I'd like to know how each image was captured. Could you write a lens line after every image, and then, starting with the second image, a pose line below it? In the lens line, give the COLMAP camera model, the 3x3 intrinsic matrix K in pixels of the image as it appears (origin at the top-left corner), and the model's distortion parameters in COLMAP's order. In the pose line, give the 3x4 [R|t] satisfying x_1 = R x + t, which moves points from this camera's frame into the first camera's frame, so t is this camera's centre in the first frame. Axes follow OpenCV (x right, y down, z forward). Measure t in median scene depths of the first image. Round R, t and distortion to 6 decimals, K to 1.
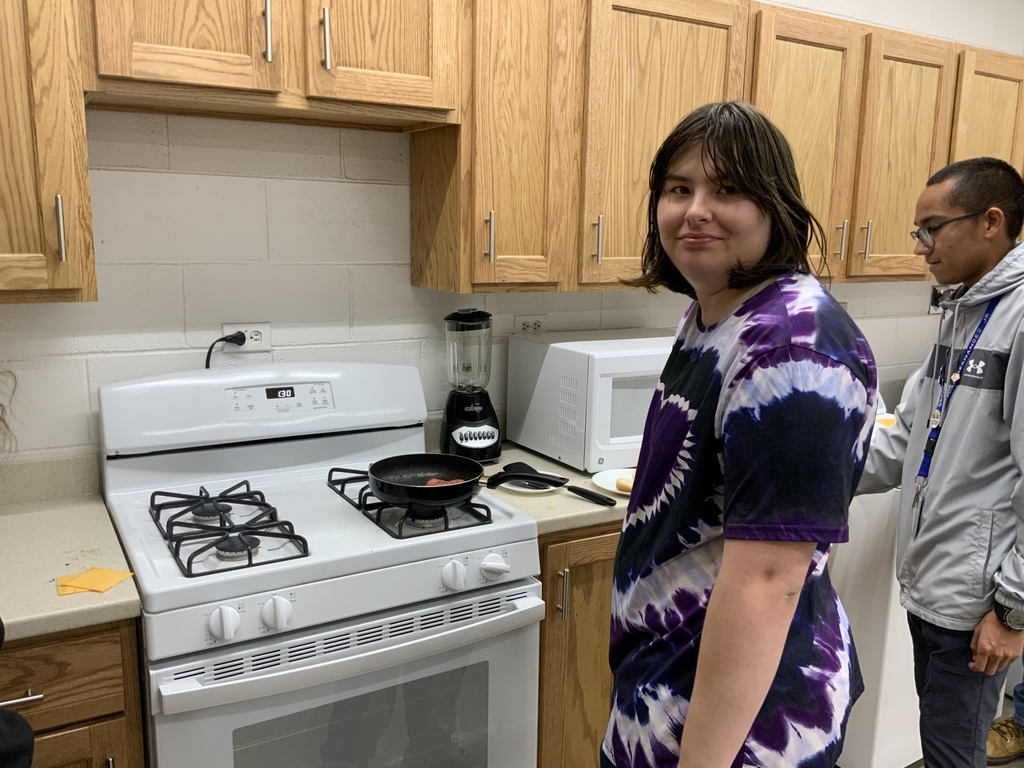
lens RADIAL K [[857.9, 0, 512.0], [0, 857.9, 384.0], [0, 0, 1]] dist [-0.001445, -0.004820]
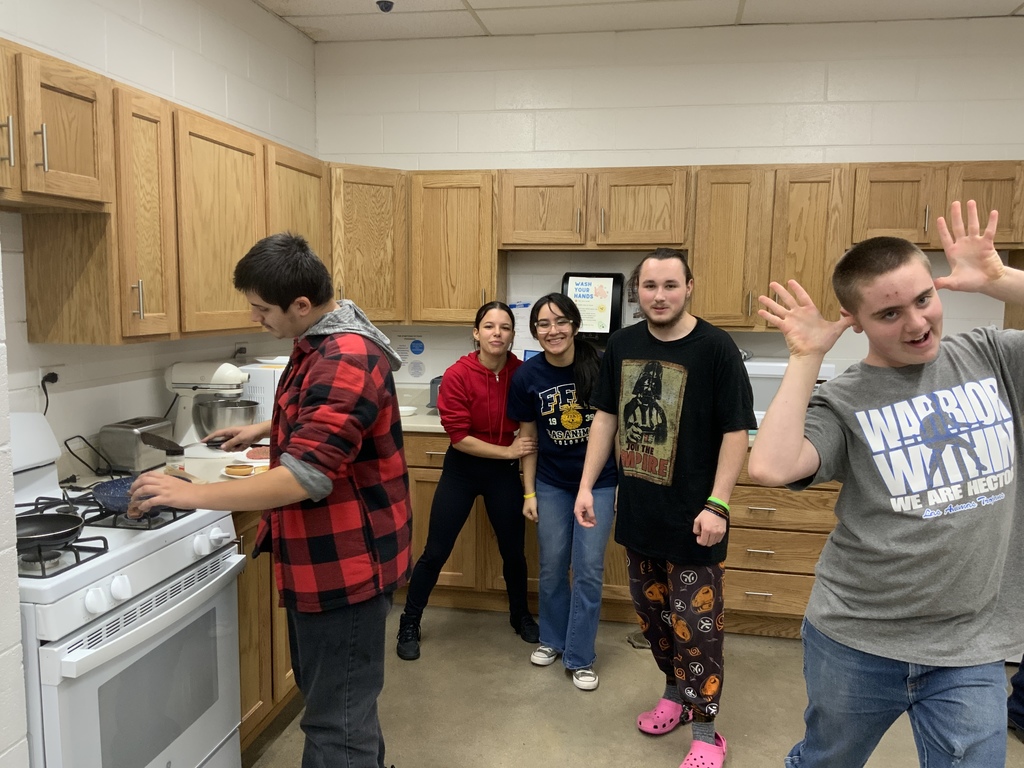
lens RADIAL K [[857.9, 0, 512.0], [0, 857.9, 384.0], [0, 0, 1]] dist [-0.001445, -0.004820]
pose [[0.673782, -0.098868, 0.732286, -0.667409], [0.137055, 0.990534, 0.007629, 0.023520], [-0.726109, 0.095224, 0.680954, -0.303803]]
